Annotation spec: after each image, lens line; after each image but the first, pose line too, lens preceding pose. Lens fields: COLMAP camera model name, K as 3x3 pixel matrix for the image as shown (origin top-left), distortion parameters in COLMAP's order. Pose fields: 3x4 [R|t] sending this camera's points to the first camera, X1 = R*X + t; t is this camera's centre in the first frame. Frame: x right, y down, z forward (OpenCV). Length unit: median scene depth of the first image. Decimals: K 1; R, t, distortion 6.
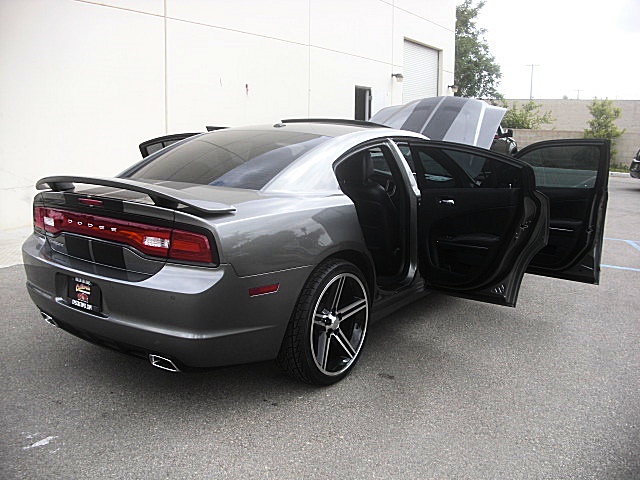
lens RADIAL K [[614.7, 0, 313.3], [0, 614.7, 240.7], [0, 0, 1]] dist [-0.213113, 0.197593]
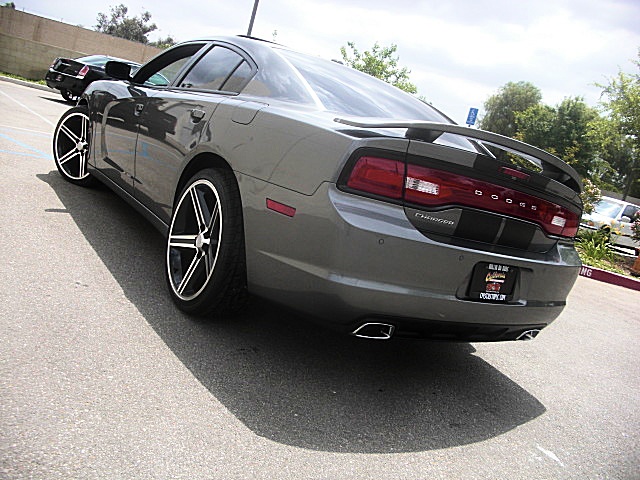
lens RADIAL K [[610.3, 0, 311.1], [0, 610.3, 242.4], [0, 0, 1]] dist [-0.232557, 0.247030]
pose [[0.373003, -0.093715, 0.923085, -1.130294], [-0.079179, 0.988041, 0.132305, -0.051268], [-0.924445, -0.122440, 0.361122, 0.860407]]
